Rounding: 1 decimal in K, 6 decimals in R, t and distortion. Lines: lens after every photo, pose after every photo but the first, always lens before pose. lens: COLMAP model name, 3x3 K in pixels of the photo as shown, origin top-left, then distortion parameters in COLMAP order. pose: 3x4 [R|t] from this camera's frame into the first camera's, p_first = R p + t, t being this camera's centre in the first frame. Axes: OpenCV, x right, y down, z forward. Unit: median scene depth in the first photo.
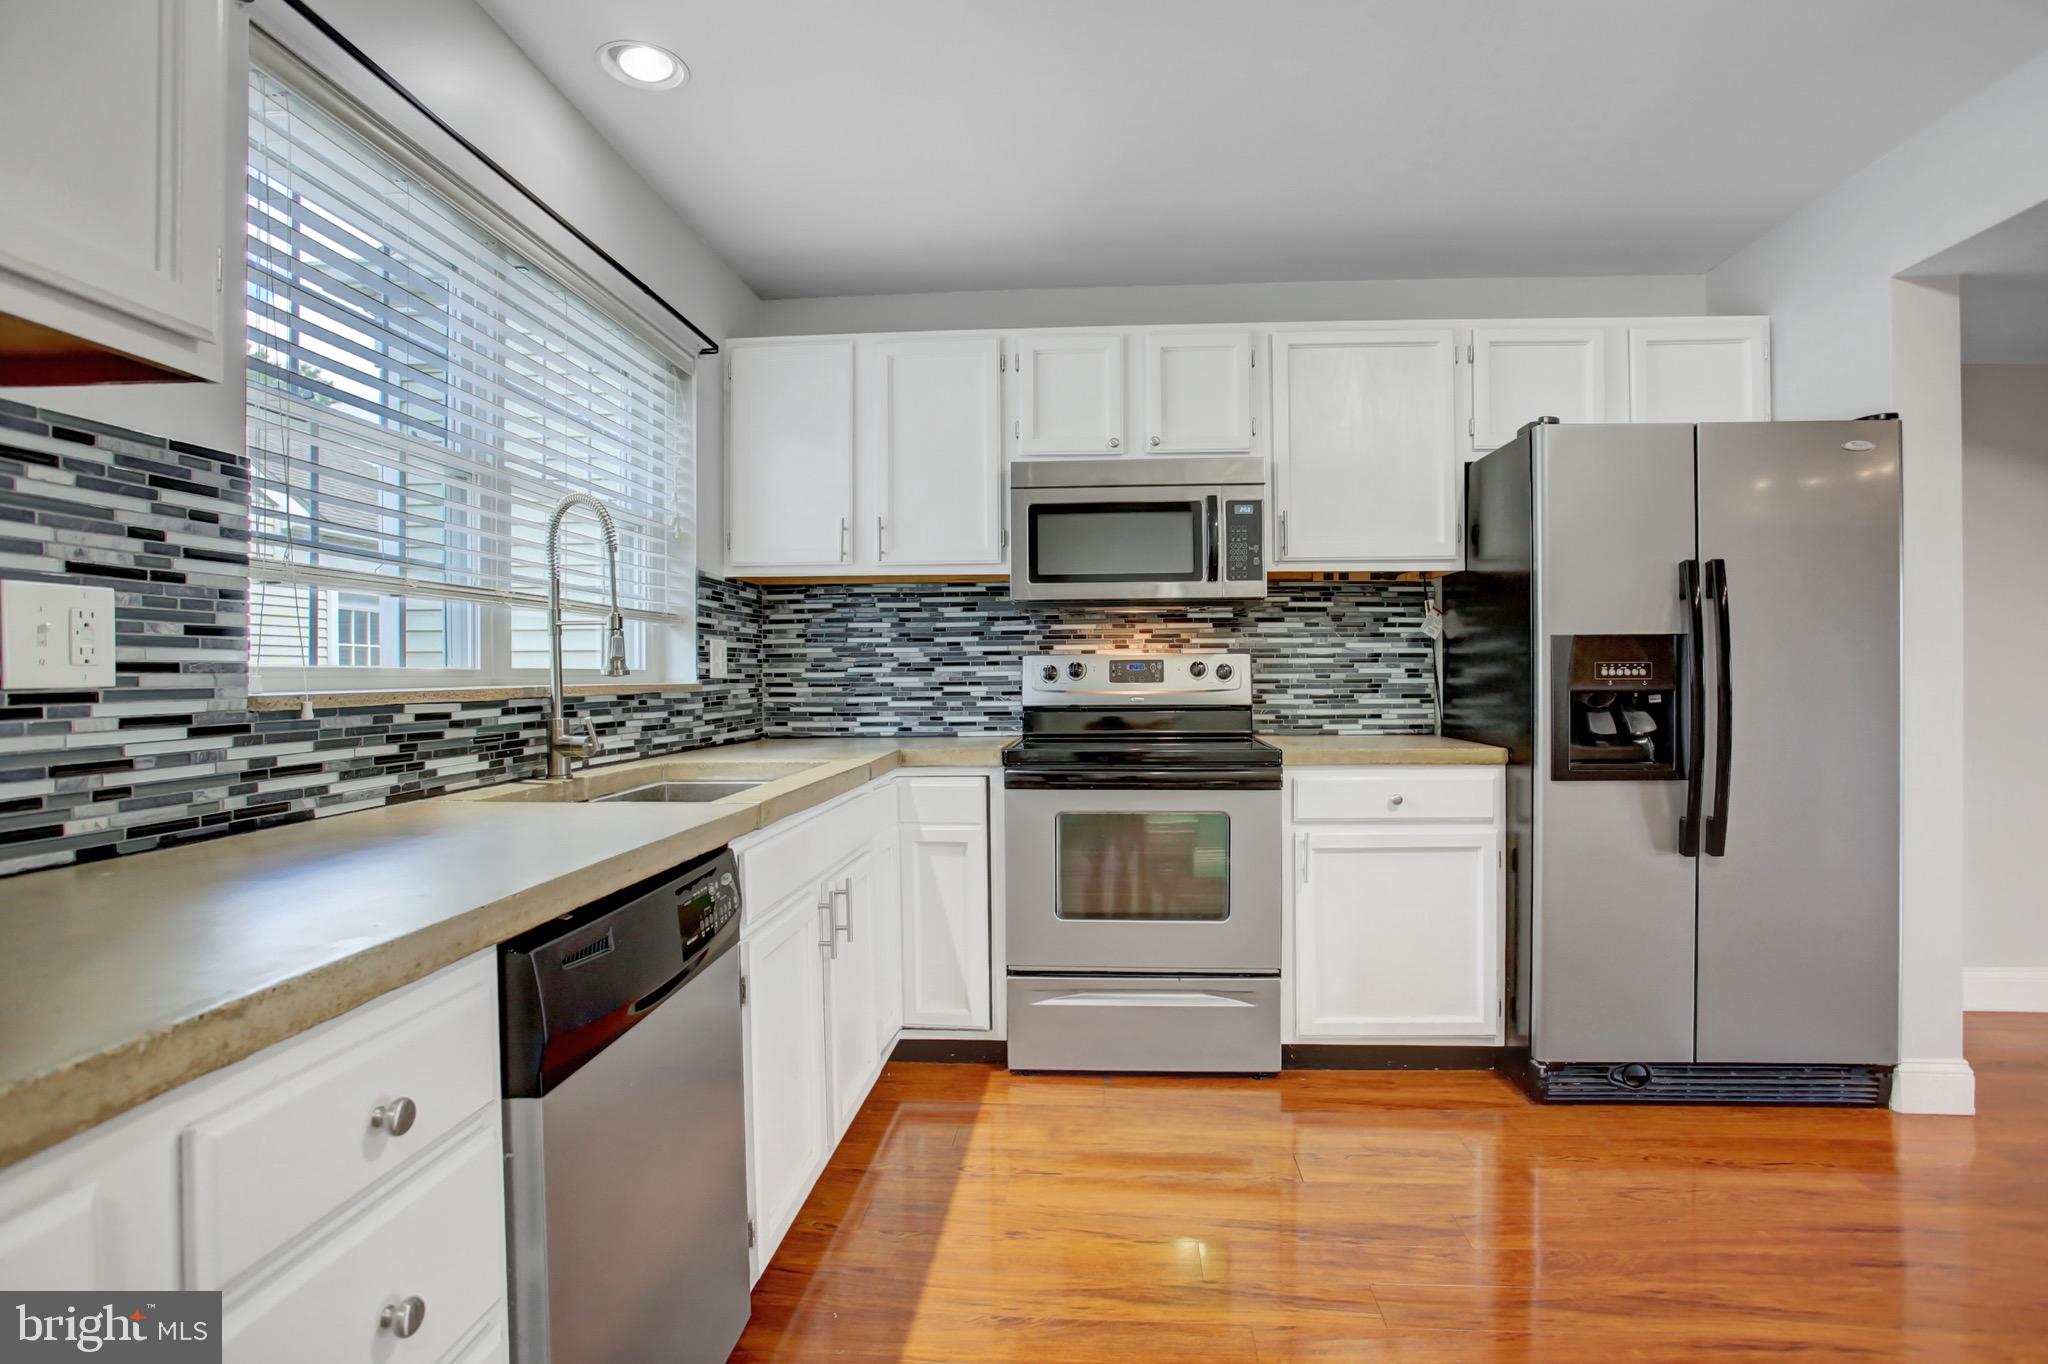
lens RADIAL K [[1008.9, 0, 1017.6], [0, 1008.9, 689.9], [0, 0, 1]] dist [-0.030030, 0.001011]
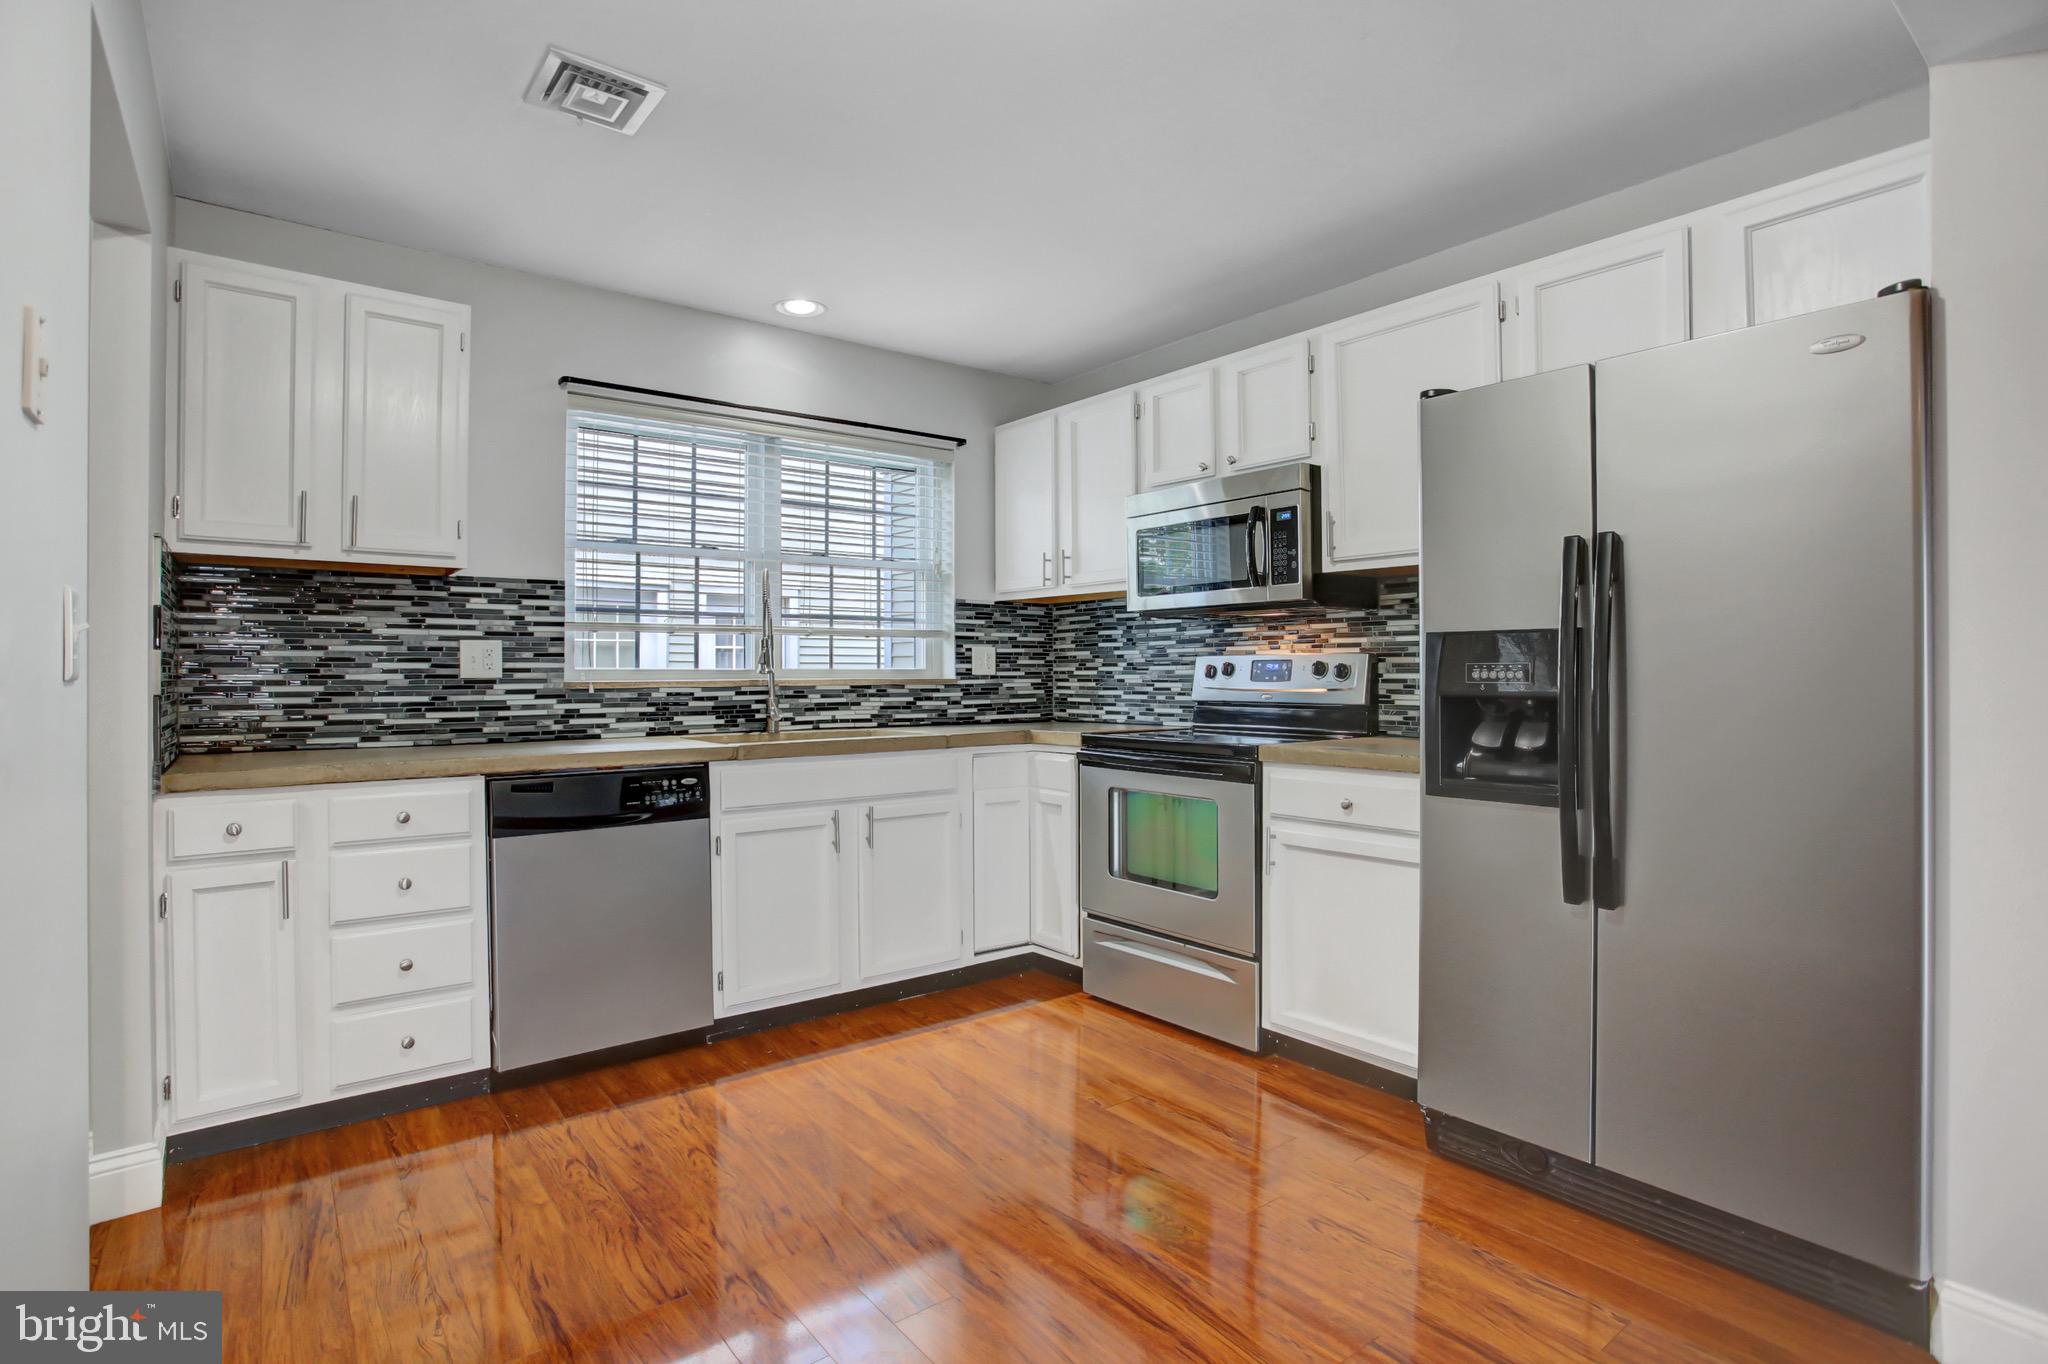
lens RADIAL K [[1006.1, 0, 994.6], [0, 1006.1, 676.4], [0, 0, 1]] dist [-0.043653, 0.000919]
pose [[0.666124, 0.007109, -0.745808, 0.951389], [-0.012344, 0.999923, -0.001494, -0.009529], [0.745739, 0.010202, 0.666160, 0.106624]]
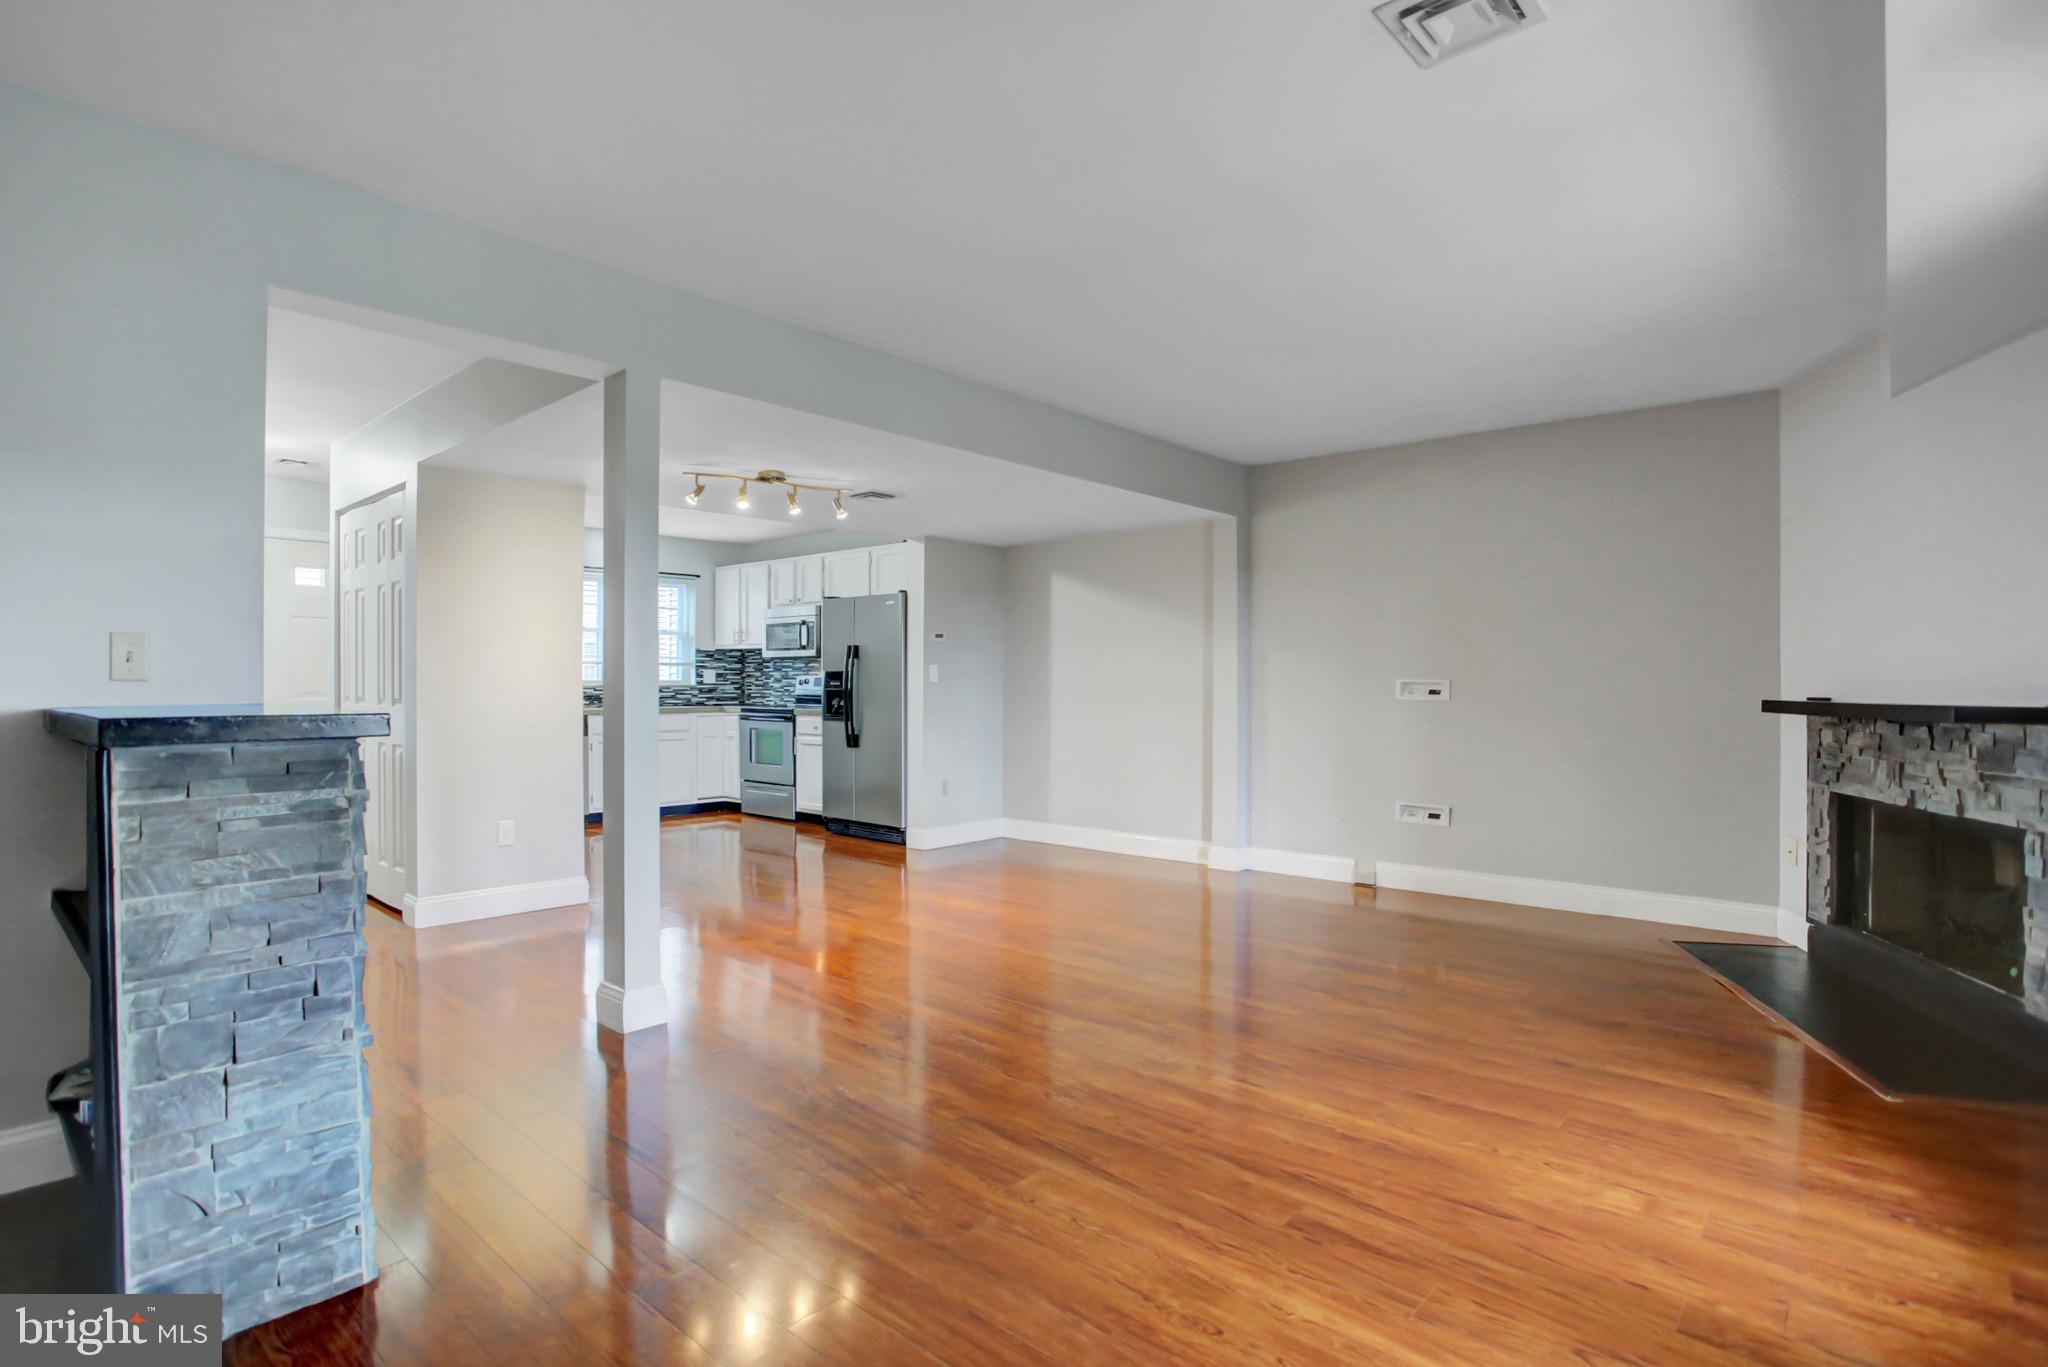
lens RADIAL K [[966.5, 0, 1016.3], [0, 966.5, 681.2], [0, 0, 1]] dist [-0.091855, 0.000071]
pose [[0.809310, 0.007906, -0.587329, 2.694947], [-0.015624, 0.999845, -0.008071, -0.011485], [0.587175, 0.015708, 0.809308, -0.986288]]
